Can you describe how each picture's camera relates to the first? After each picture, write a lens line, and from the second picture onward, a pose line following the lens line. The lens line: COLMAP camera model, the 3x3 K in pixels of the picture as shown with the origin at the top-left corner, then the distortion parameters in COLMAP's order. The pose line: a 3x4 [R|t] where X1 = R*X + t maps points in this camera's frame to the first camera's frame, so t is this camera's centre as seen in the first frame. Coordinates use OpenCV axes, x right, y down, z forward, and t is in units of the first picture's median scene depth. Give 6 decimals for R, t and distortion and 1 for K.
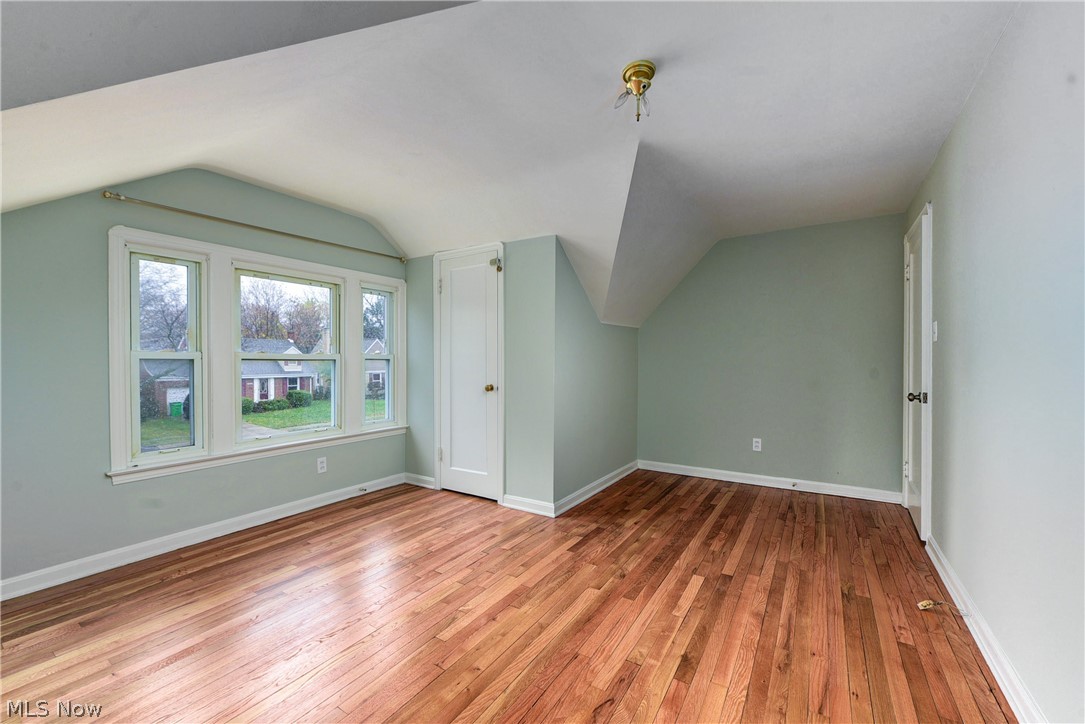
lens RADIAL K [[432.8, 0, 545.3], [0, 432.8, 360.8], [0, 0, 1]] dist [-0.008504, -0.001484]
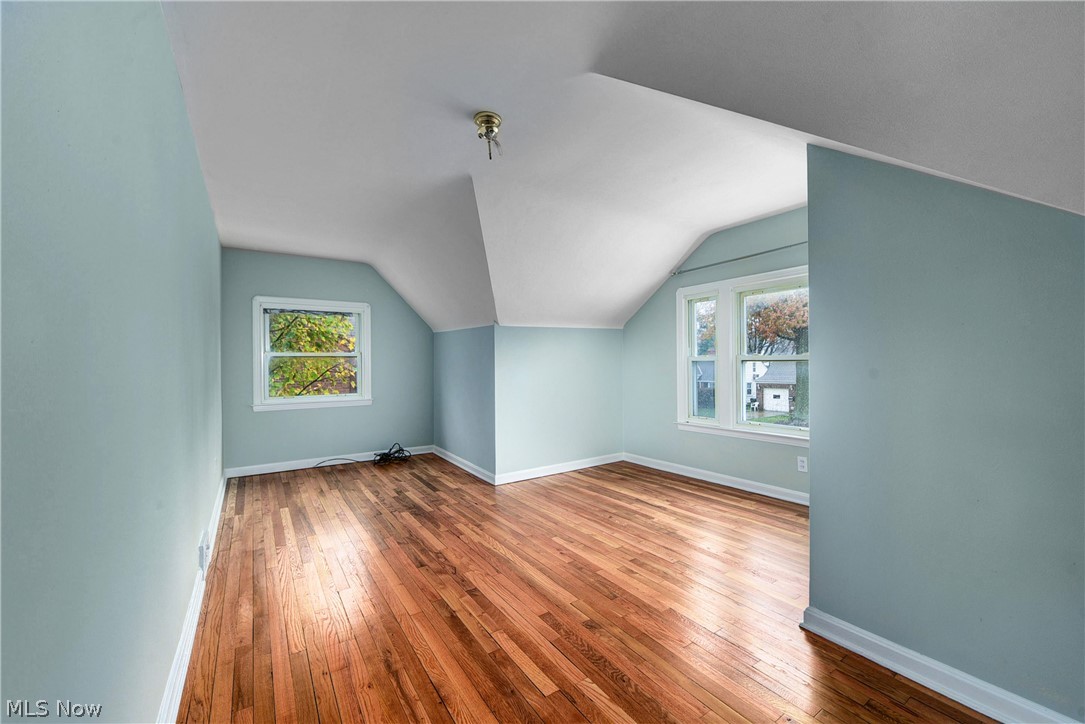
lens RADIAL K [[432.8, 0, 544.7], [0, 432.8, 364.9], [0, 0, 1]] dist [-0.008504, -0.001484]
pose [[-0.406702, 0.006869, -0.913535, 0.881765], [0.010464, 0.999941, 0.002860, -0.001557], [0.913501, -0.008396, -0.406750, 1.161241]]
